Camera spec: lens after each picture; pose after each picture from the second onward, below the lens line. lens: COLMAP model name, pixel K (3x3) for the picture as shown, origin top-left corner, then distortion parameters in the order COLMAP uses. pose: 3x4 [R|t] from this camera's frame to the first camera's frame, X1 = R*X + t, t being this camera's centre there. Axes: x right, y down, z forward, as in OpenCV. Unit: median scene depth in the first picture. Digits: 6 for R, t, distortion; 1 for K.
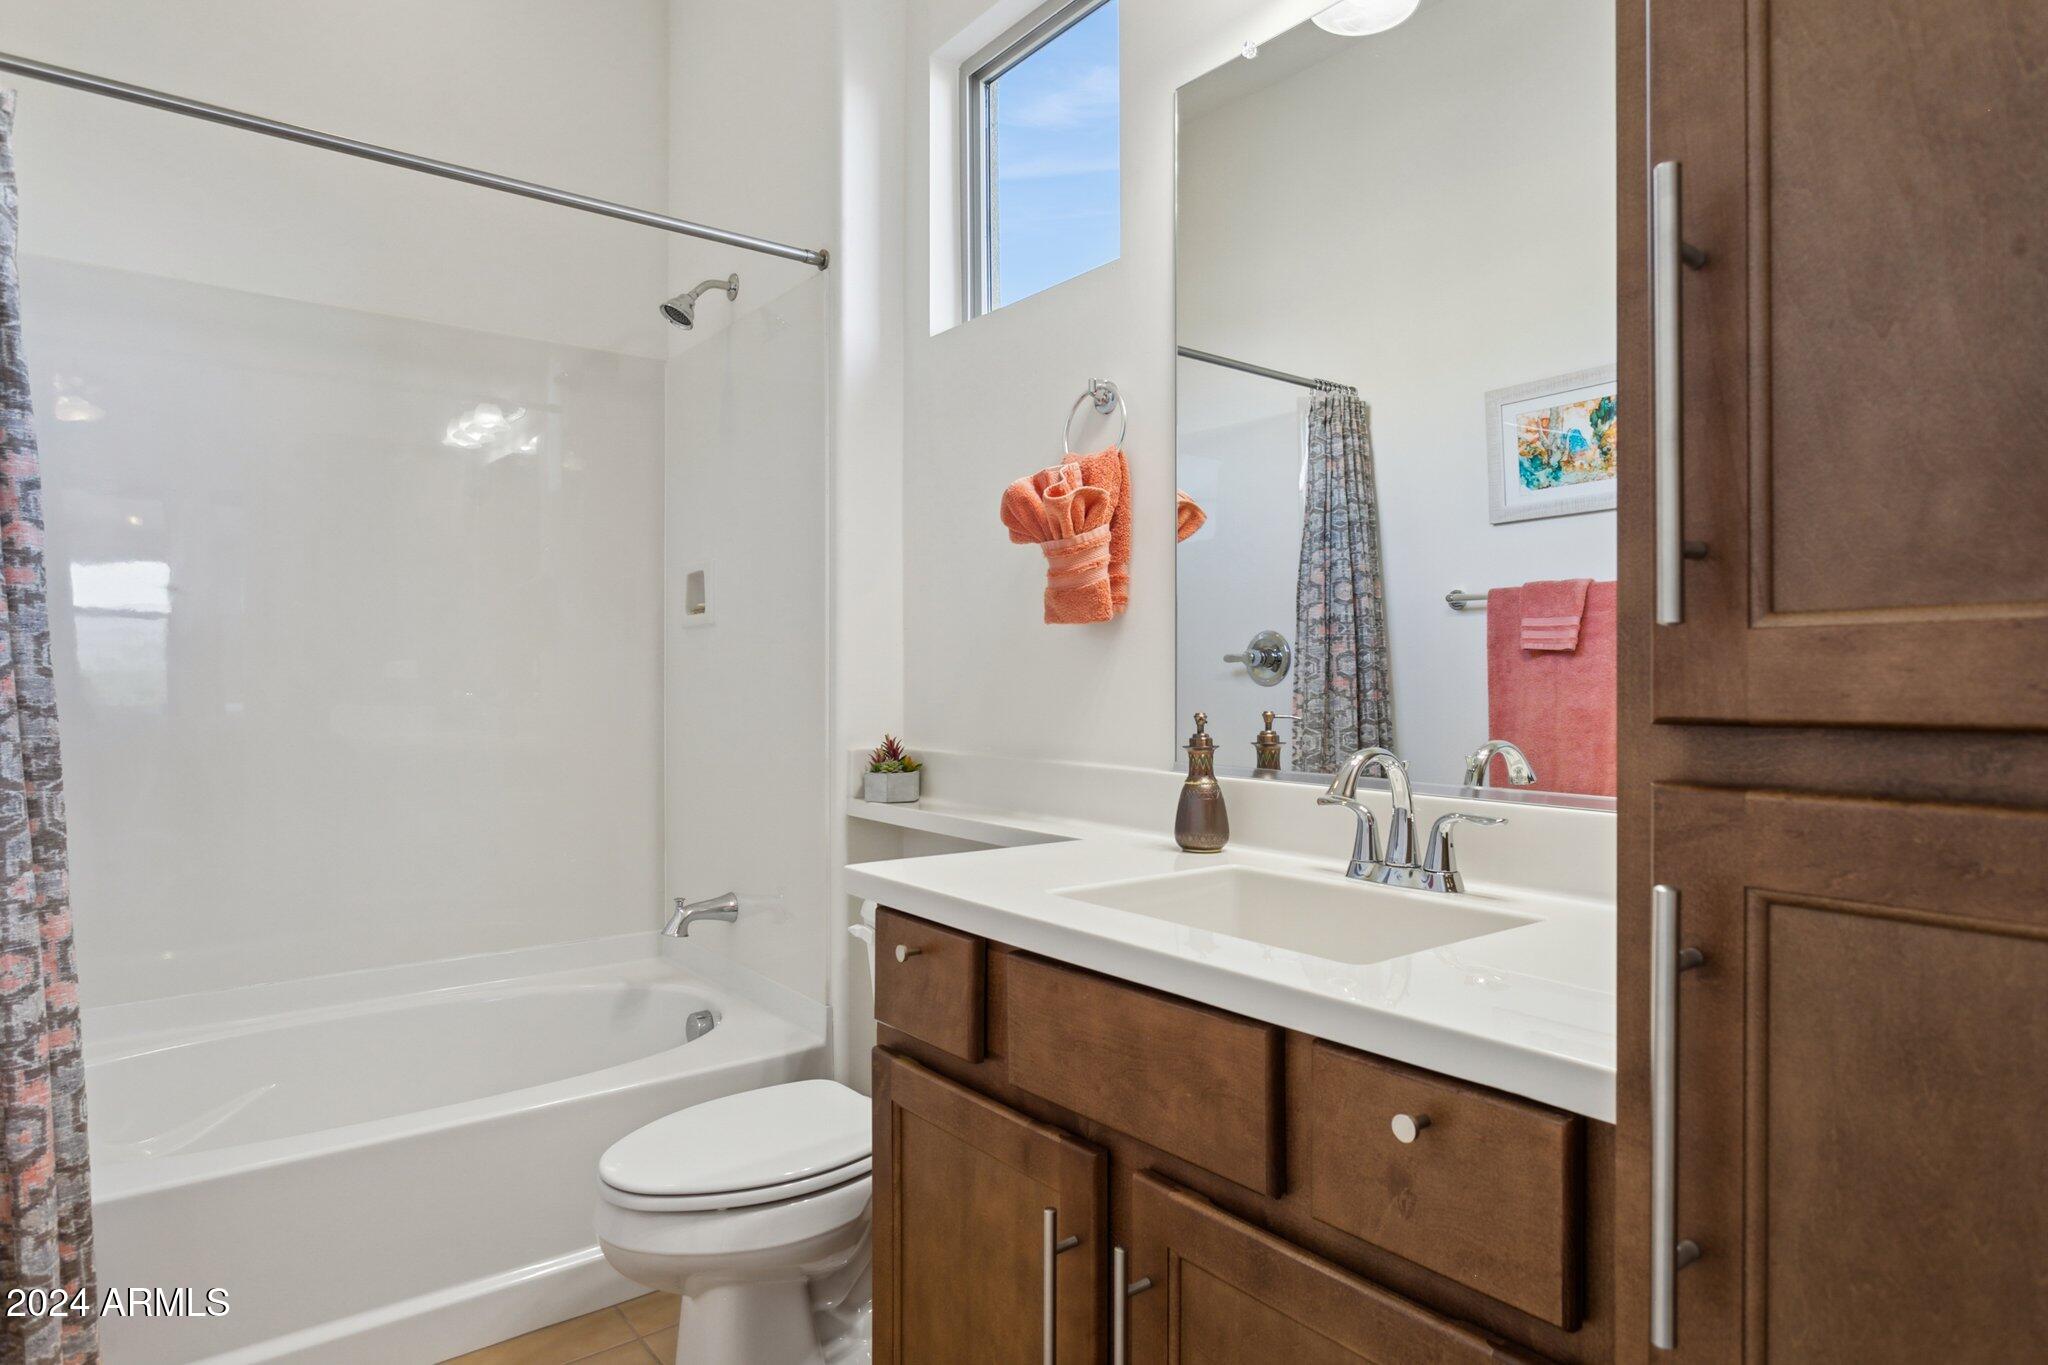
lens RADIAL K [[1166.0, 0, 1024.0], [0, 1166.0, 679.6], [0, 0, 1]] dist [-0.024545, 0.001369]
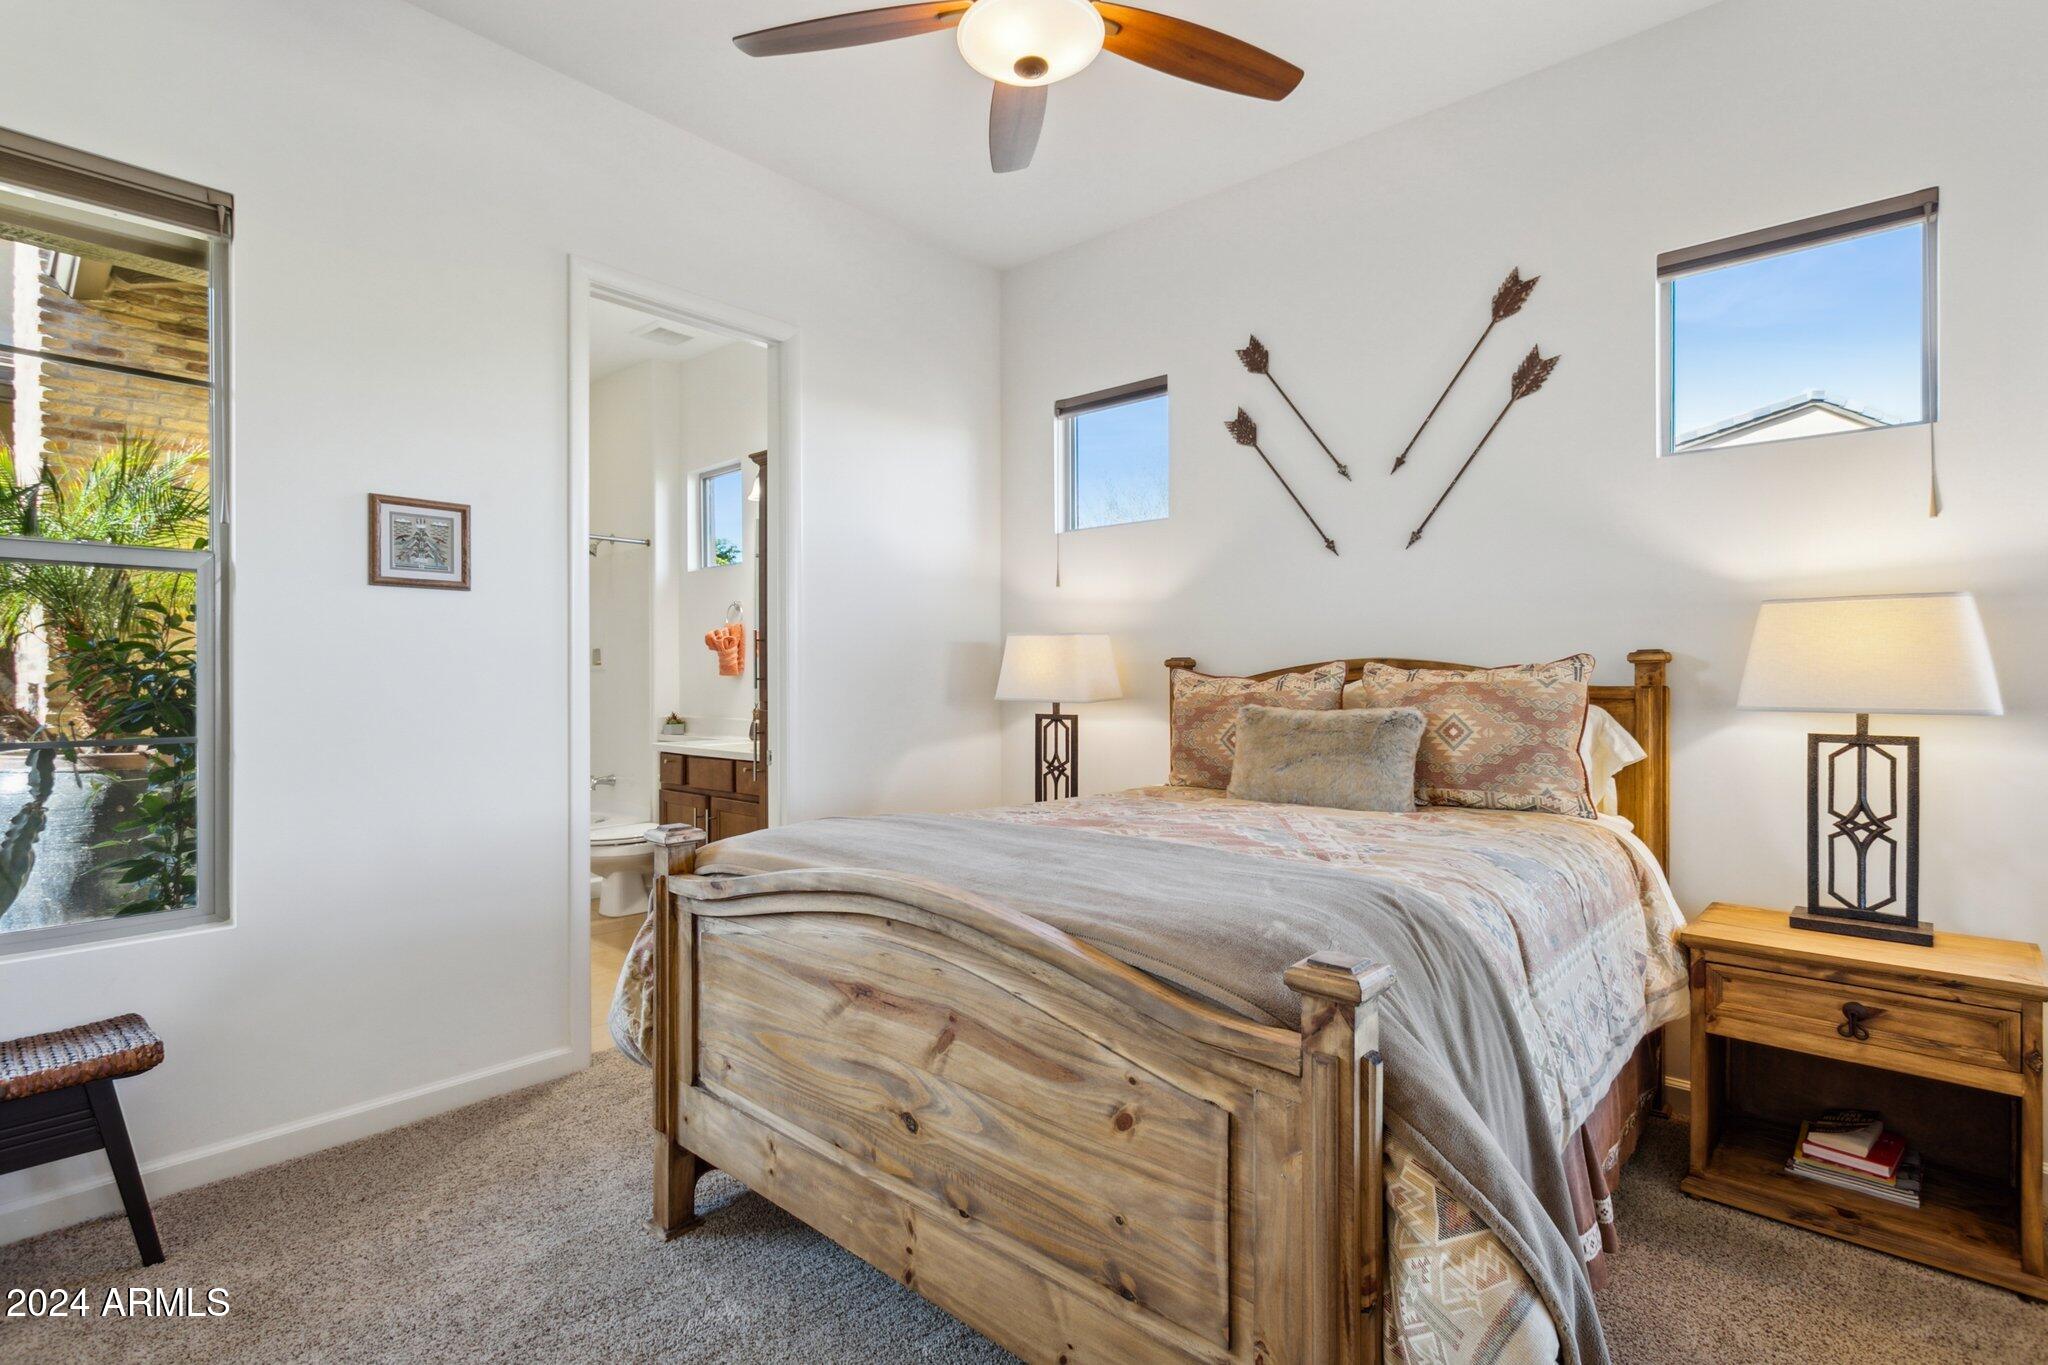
lens RADIAL K [[973.5, 0, 1027.0], [0, 973.5, 685.1], [0, 0, 1]] dist [-0.000205, 0.001372]
pose [[0.982745, -0.002066, 0.184956, 0.364308], [0.001609, 0.999995, 0.002618, -0.027334], [-0.184961, -0.002275, 0.982743, -1.852145]]
